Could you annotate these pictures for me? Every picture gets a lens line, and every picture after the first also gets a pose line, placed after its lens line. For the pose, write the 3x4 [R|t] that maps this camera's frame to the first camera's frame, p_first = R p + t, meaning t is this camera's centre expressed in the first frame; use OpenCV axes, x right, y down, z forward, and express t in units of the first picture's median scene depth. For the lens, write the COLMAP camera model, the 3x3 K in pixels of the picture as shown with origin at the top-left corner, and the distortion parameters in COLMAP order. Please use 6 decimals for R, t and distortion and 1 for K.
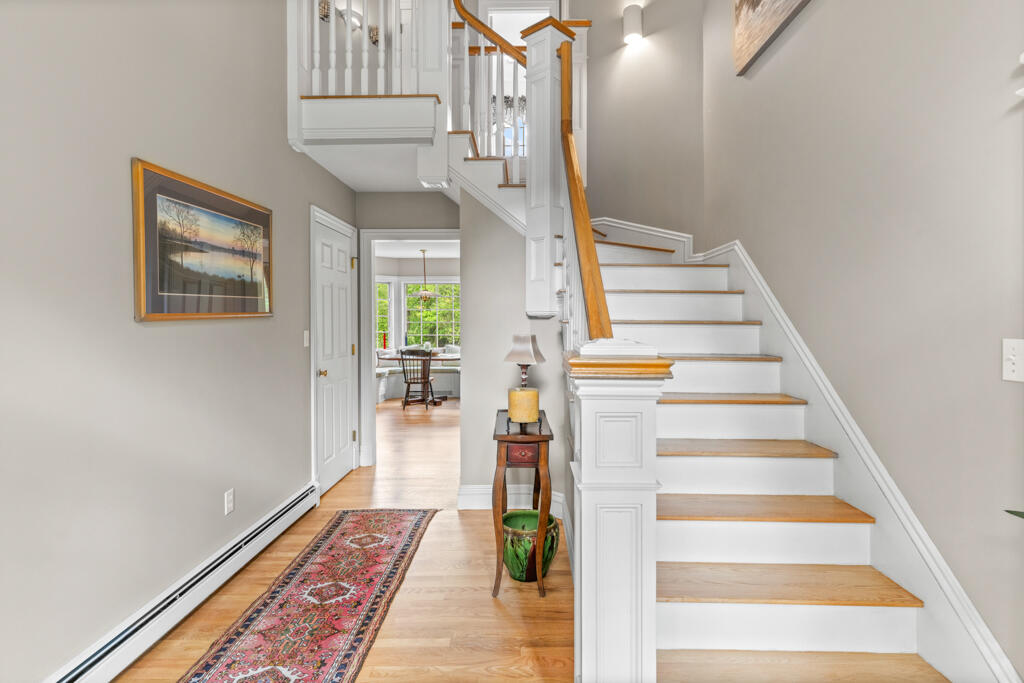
lens RADIAL K [[509.5, 0, 512.6], [0, 509.5, 323.4], [0, 0, 1]] dist [0.000501, 0.000333]
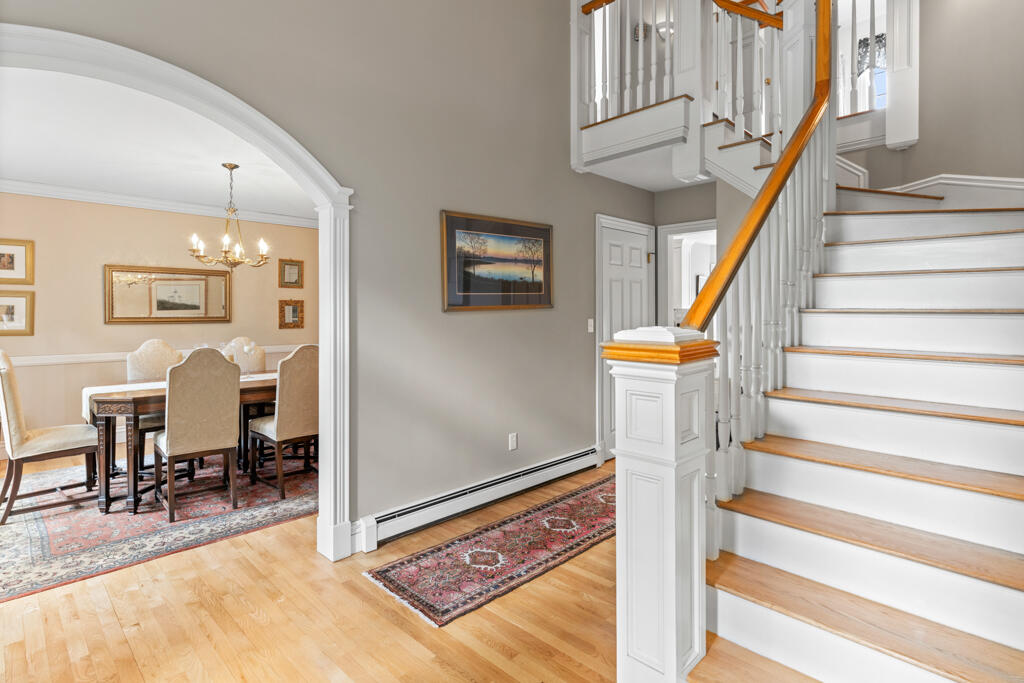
lens RADIAL K [[515.4, 0, 511.2], [0, 515.4, 314.1], [0, 0, 1]] dist [0.001659, 0.000239]
pose [[0.718565, 0.001242, -0.695459, 0.418809], [-0.000274, 0.999999, 0.001502, 0.000616], [0.695460, -0.000889, 0.718564, -0.010885]]
